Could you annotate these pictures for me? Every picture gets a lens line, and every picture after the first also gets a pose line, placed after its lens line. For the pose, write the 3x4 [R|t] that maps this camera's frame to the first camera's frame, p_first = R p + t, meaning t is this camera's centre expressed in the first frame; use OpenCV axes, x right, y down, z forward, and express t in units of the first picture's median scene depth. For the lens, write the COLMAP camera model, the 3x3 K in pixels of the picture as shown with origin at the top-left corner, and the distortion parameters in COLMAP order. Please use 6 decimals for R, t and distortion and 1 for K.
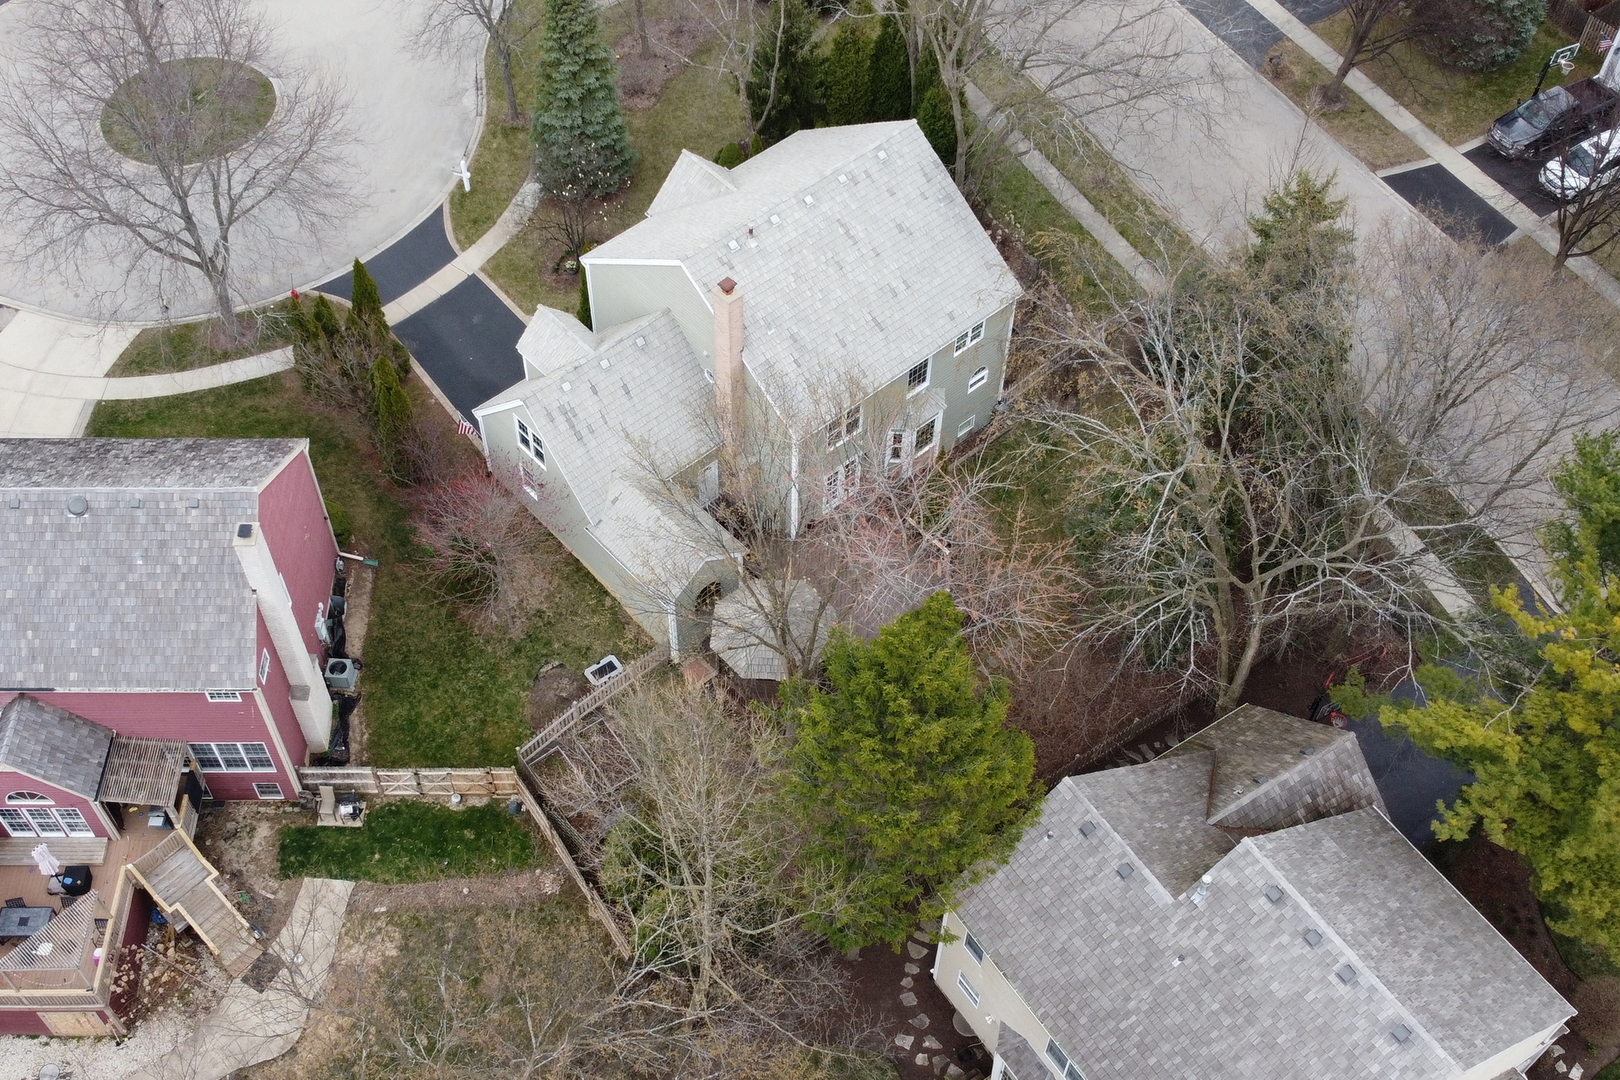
lens RADIAL K [[1165.3, 0, 810.0], [0, 1165.3, 540.0], [0, 0, 1]] dist [0.000586, 0.000897]
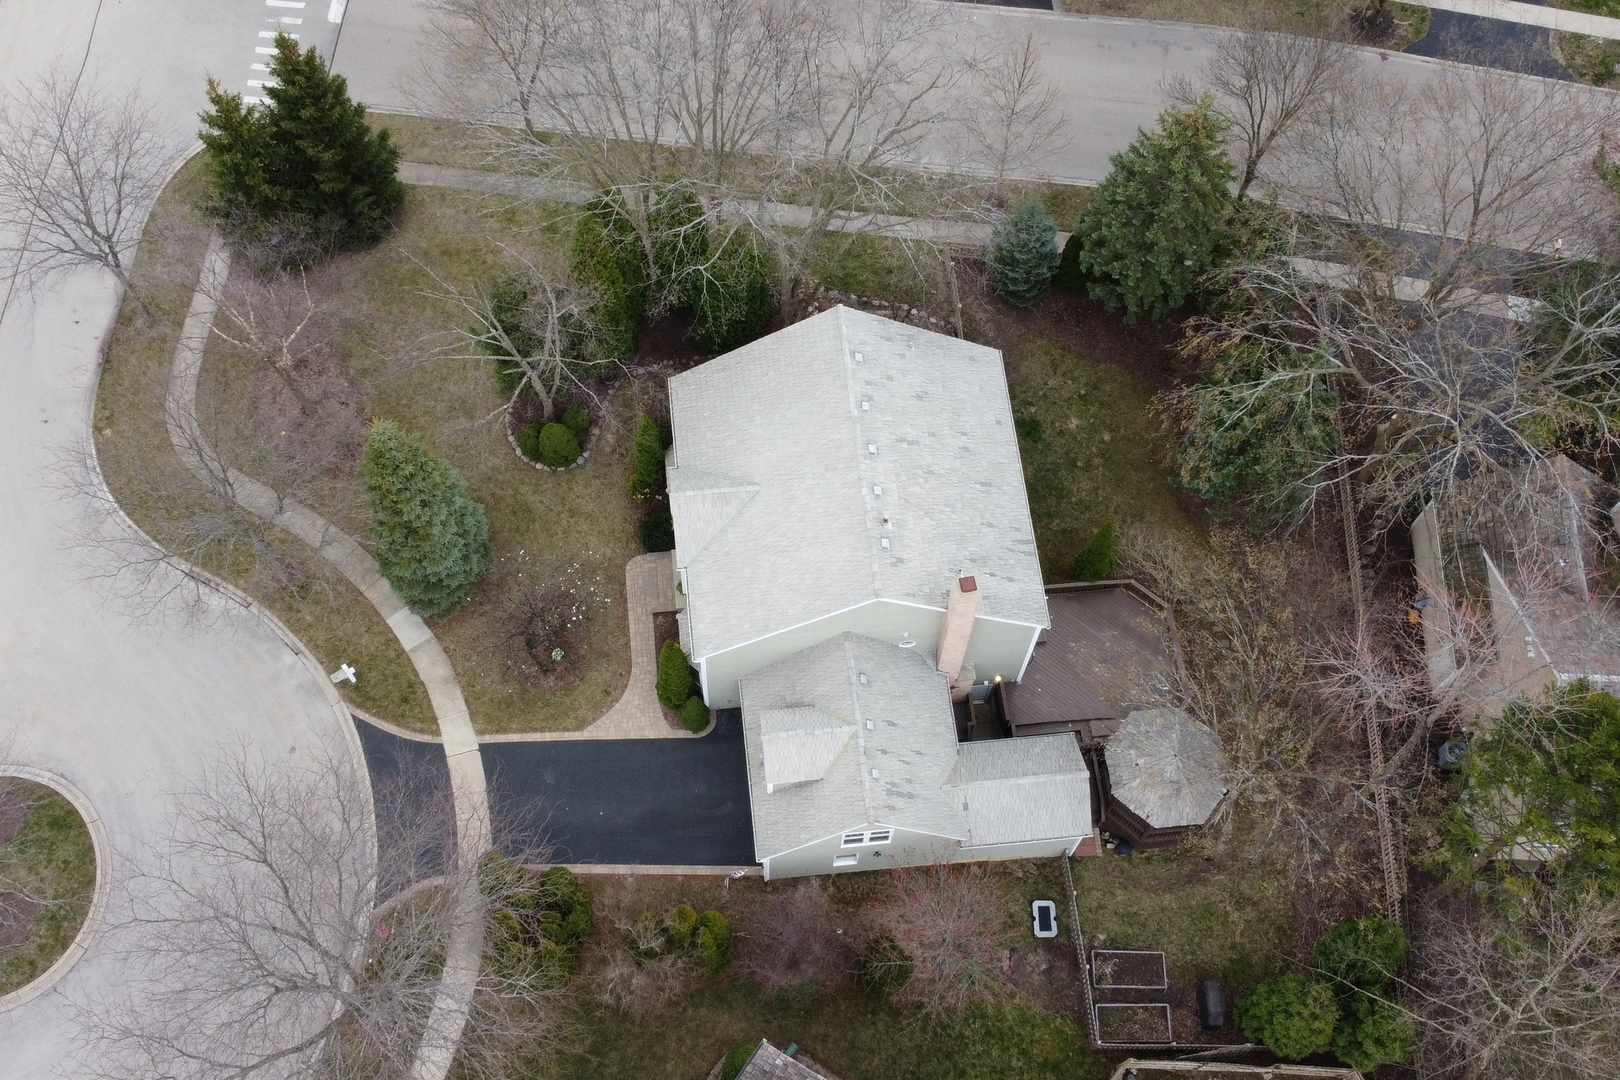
lens RADIAL K [[1165.3, 0, 810.0], [0, 1165.3, 540.0], [0, 0, 1]] dist [0.000586, 0.000897]
pose [[0.634160, -0.730536, 0.253295, -0.316477], [0.695081, 0.682122, 0.227096, -0.472062], [-0.338680, 0.032045, 0.940356, 0.113165]]
